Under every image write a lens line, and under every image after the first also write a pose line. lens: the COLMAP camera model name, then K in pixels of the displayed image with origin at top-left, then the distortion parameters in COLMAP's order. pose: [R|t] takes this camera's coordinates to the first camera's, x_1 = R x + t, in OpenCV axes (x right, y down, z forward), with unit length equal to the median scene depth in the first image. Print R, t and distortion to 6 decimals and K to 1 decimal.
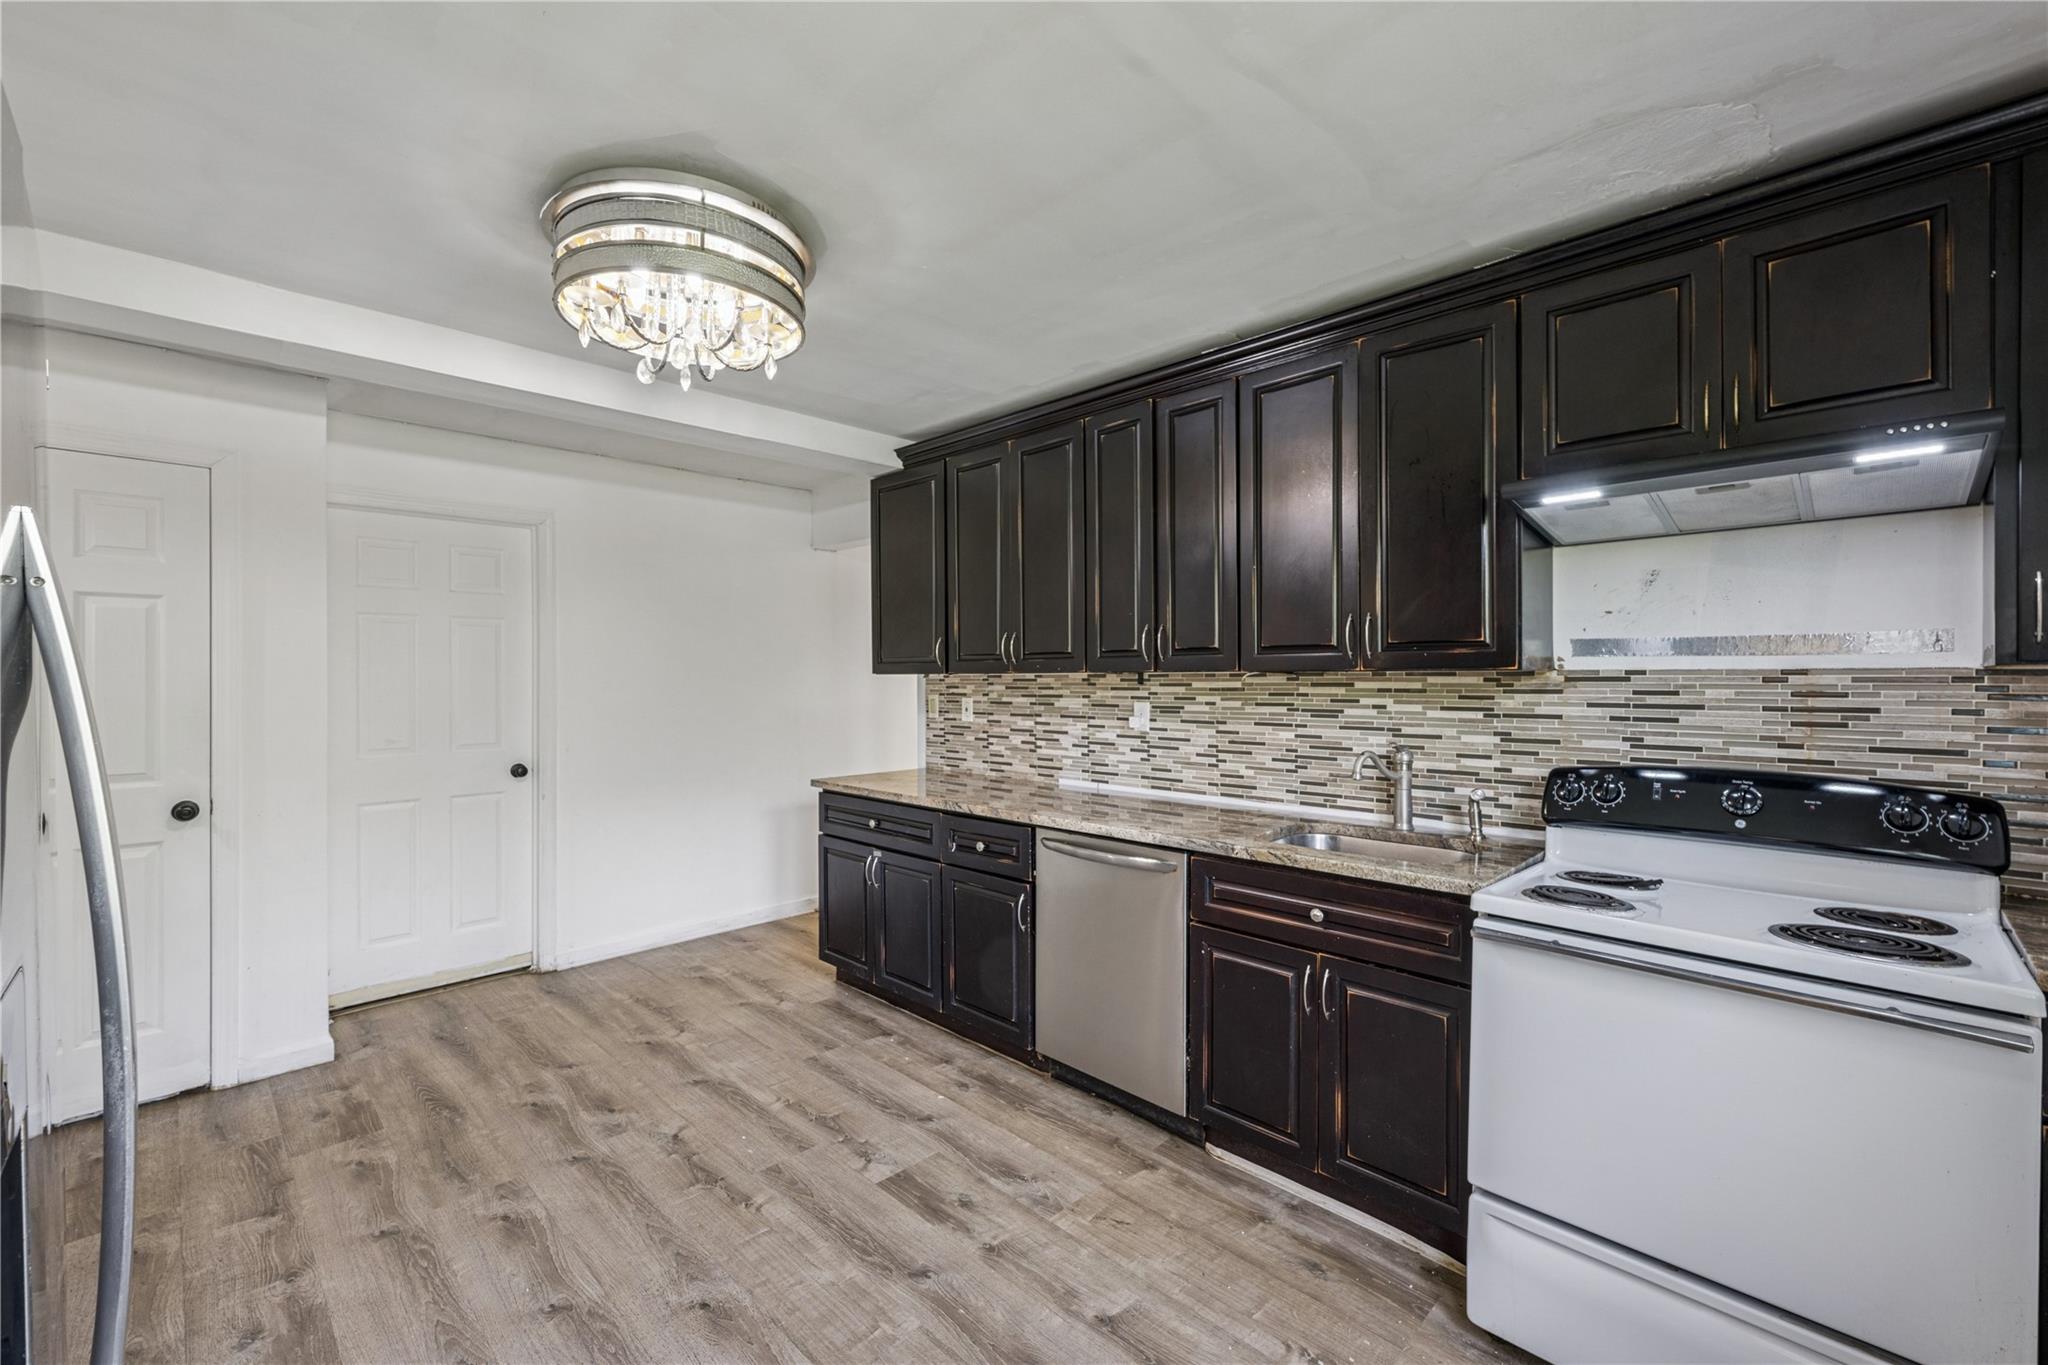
lens RADIAL K [[865.4, 0, 1025.1], [0, 865.4, 689.5], [0, 0, 1]] dist [0.002466, -0.000082]
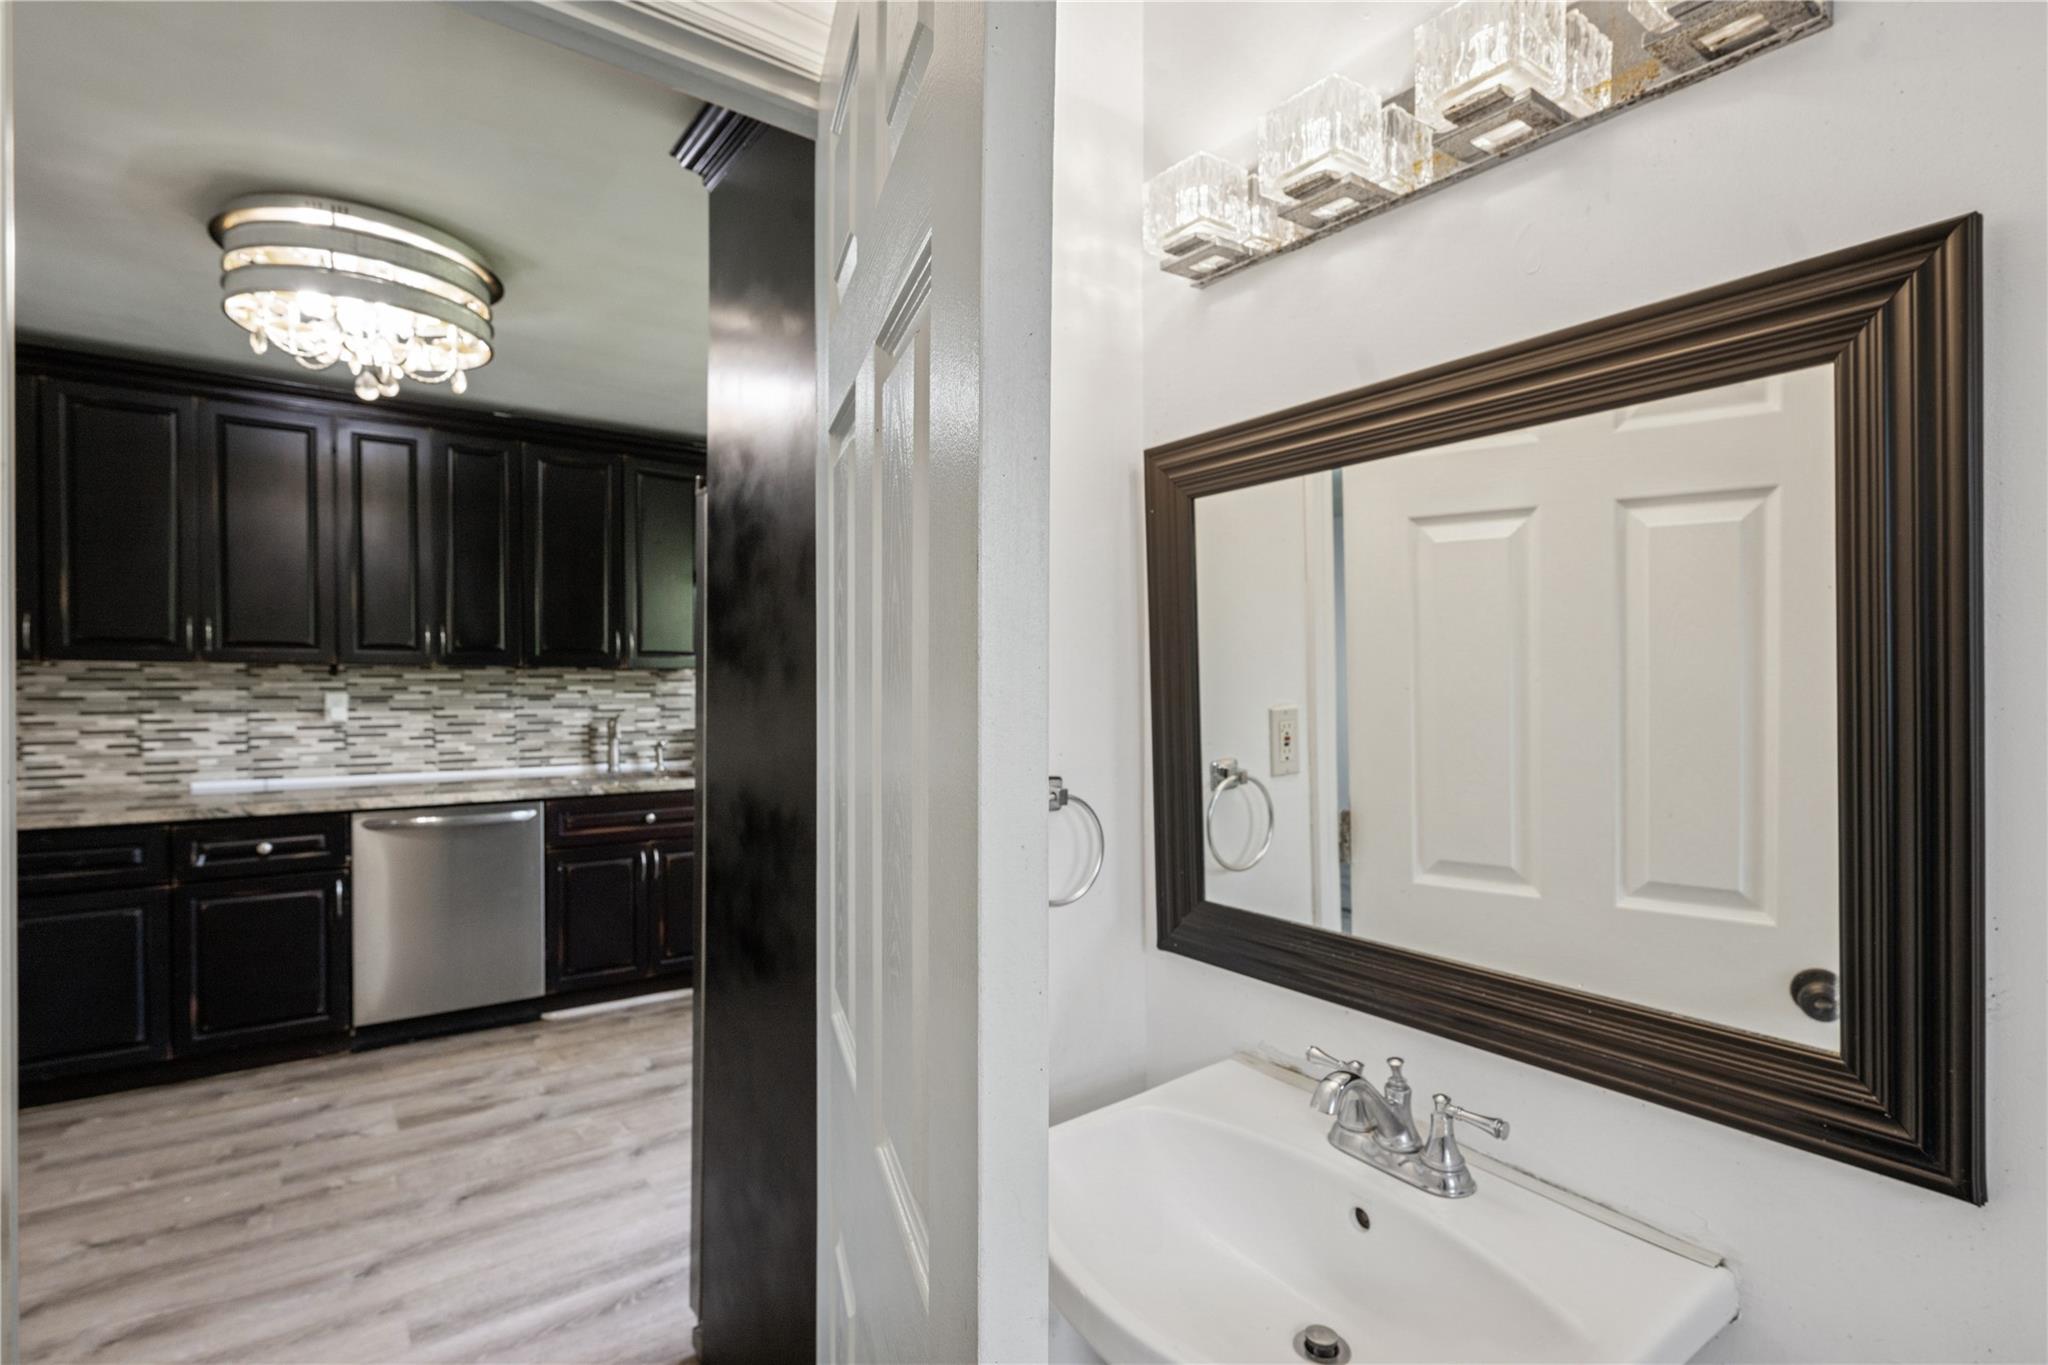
lens RADIAL K [[977.8, 0, 1020.8], [0, 977.8, 675.7], [0, 0, 1]] dist [-0.001911, -0.000927]
pose [[0.156056, -0.002217, 0.987746, -0.994389], [0.000086, 0.999998, 0.002231, -0.009700], [-0.987748, -0.000263, 0.156055, 0.016616]]
